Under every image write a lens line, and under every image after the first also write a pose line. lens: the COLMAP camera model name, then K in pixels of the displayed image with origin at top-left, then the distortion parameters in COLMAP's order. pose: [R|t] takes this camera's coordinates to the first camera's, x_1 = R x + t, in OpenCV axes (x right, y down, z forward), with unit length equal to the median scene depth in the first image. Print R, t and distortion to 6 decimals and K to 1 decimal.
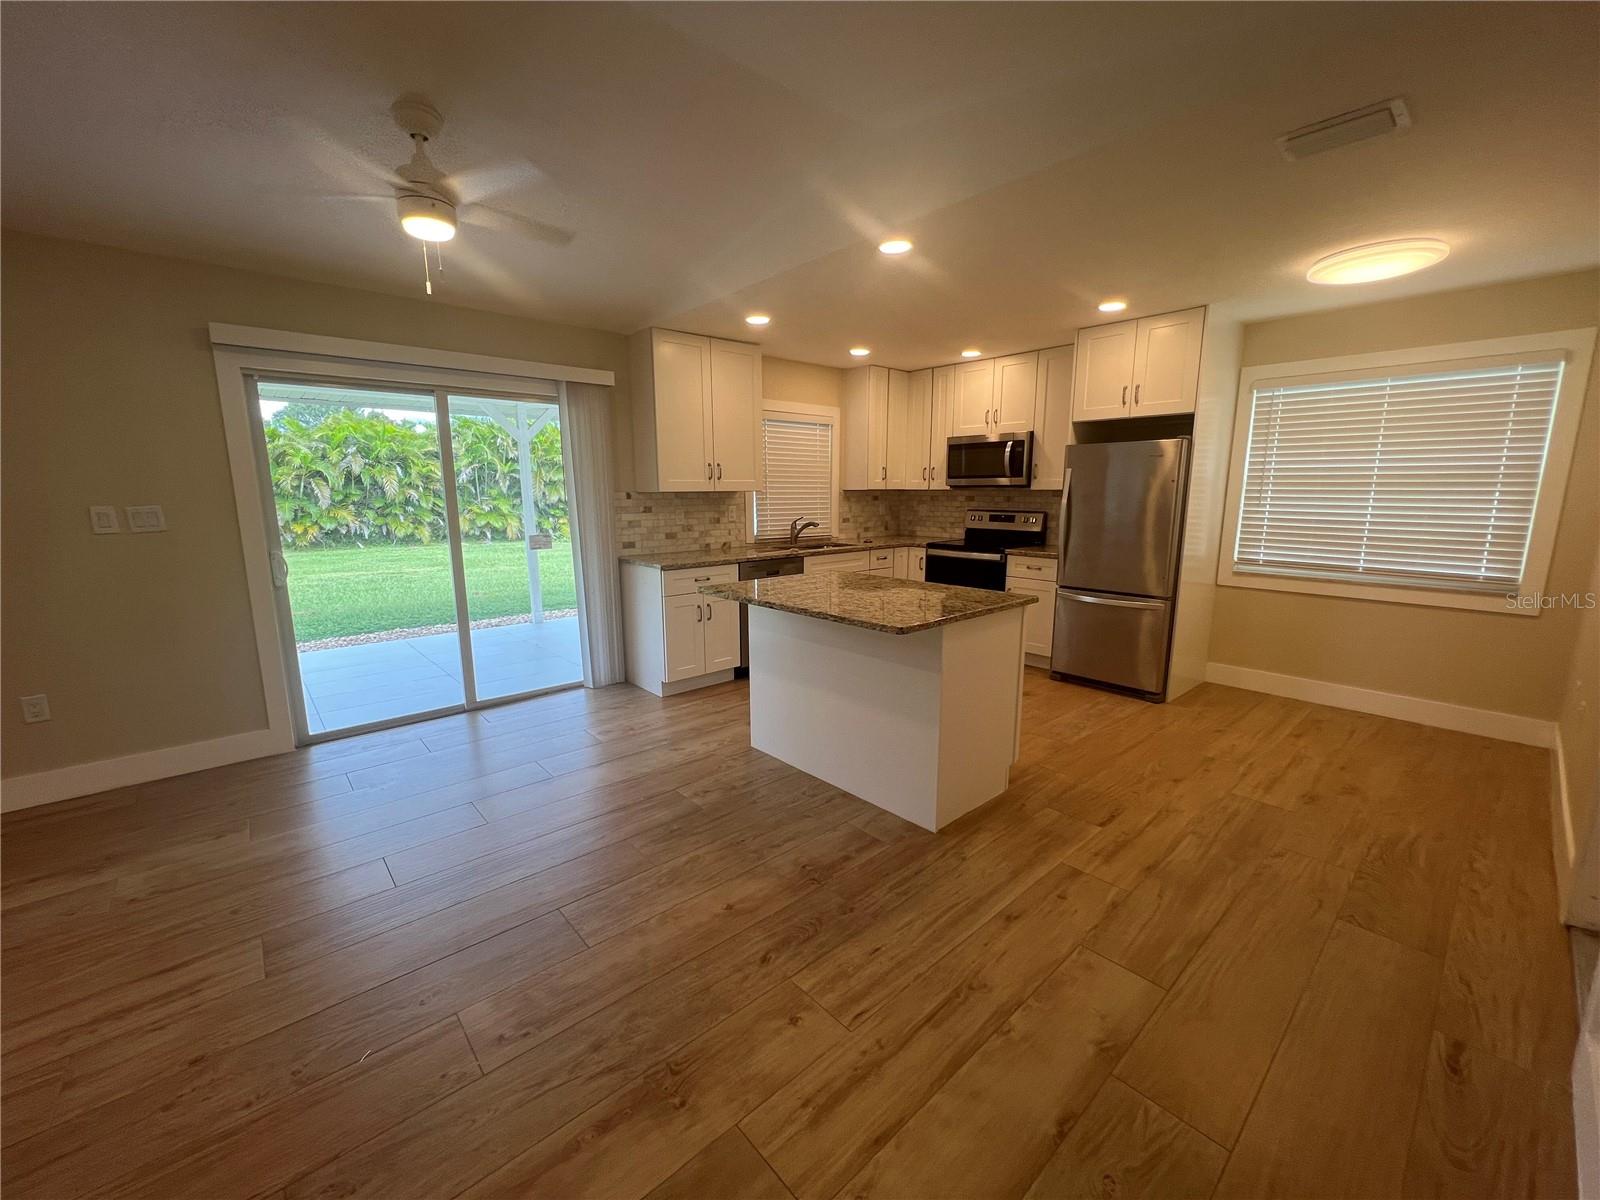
lens RADIAL K [[644.2, 0, 806.3], [0, 644.2, 590.6], [0, 0, 1]] dist [-0.000406, 0.000165]
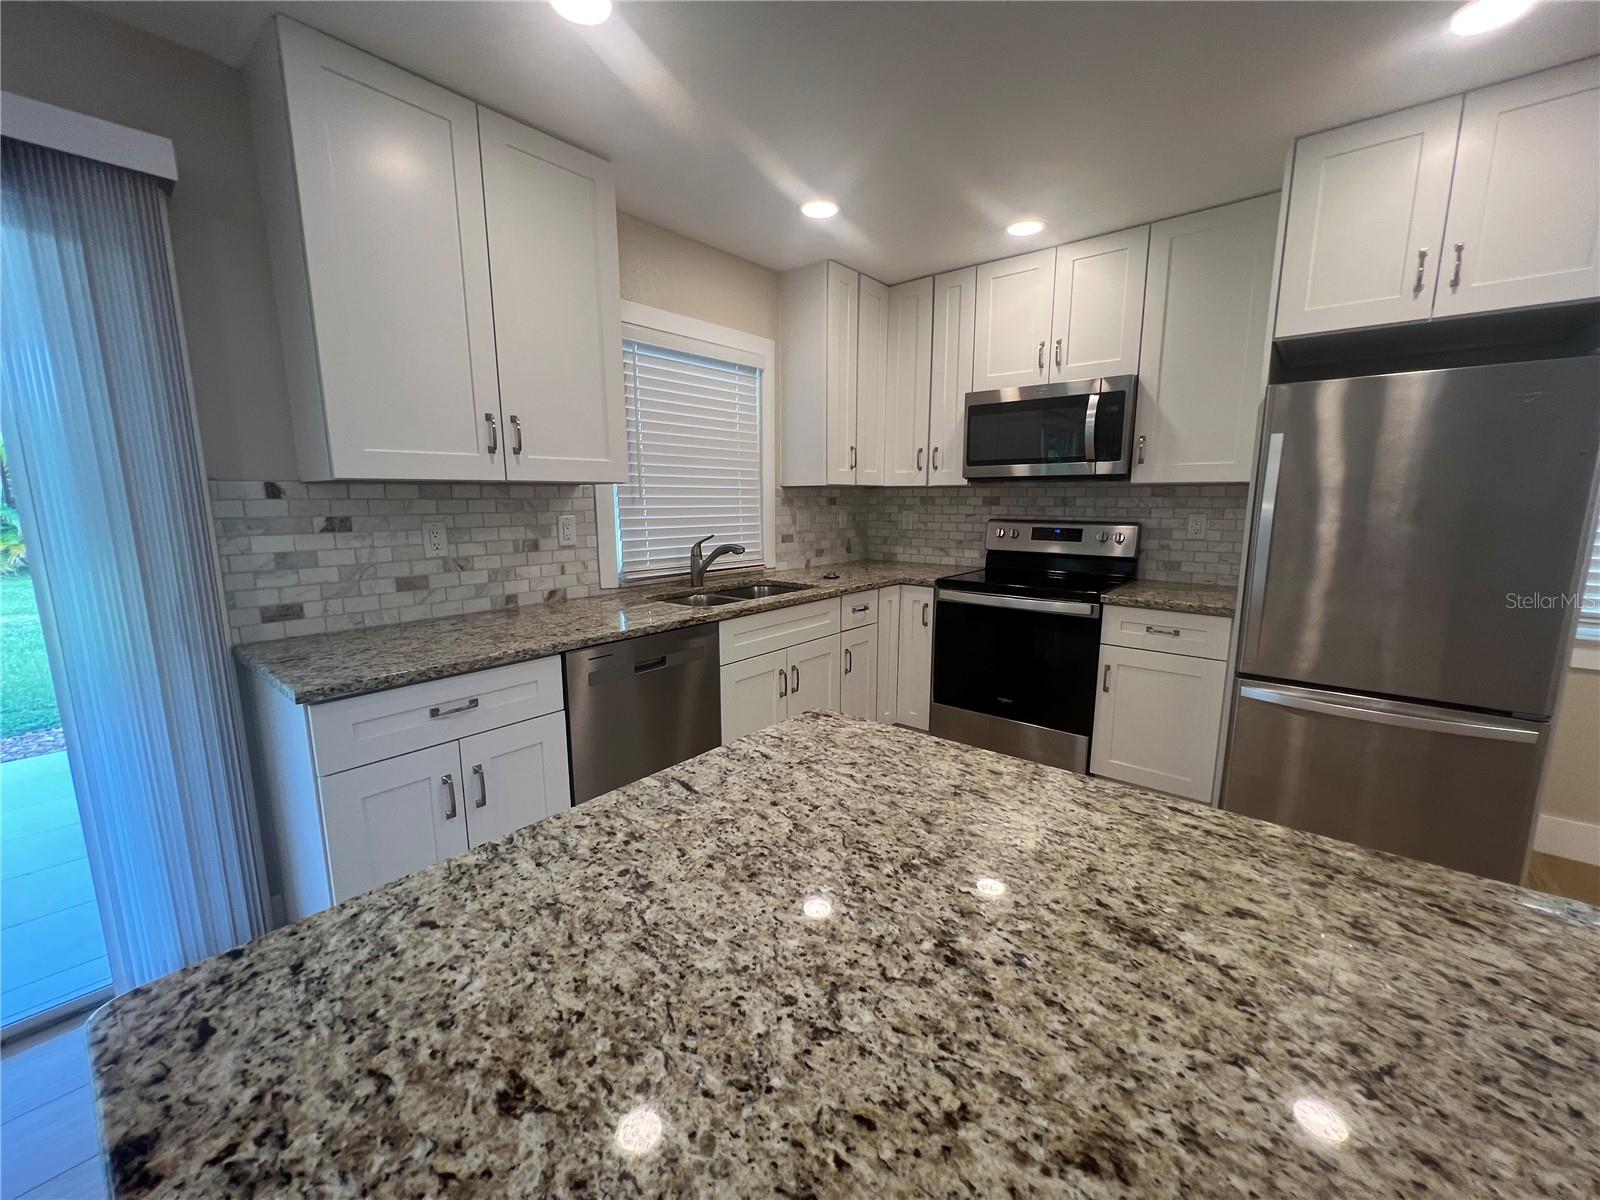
lens RADIAL K [[644.2, 0, 801.2], [0, 644.2, 598.7], [0, 0, 1]] dist [-0.000406, 0.000165]
pose [[0.991391, -0.020644, 0.129299, -0.003360], [0.020698, 0.999785, 0.000923, -0.058184], [-0.129291, 0.001761, 0.991605, 0.444233]]
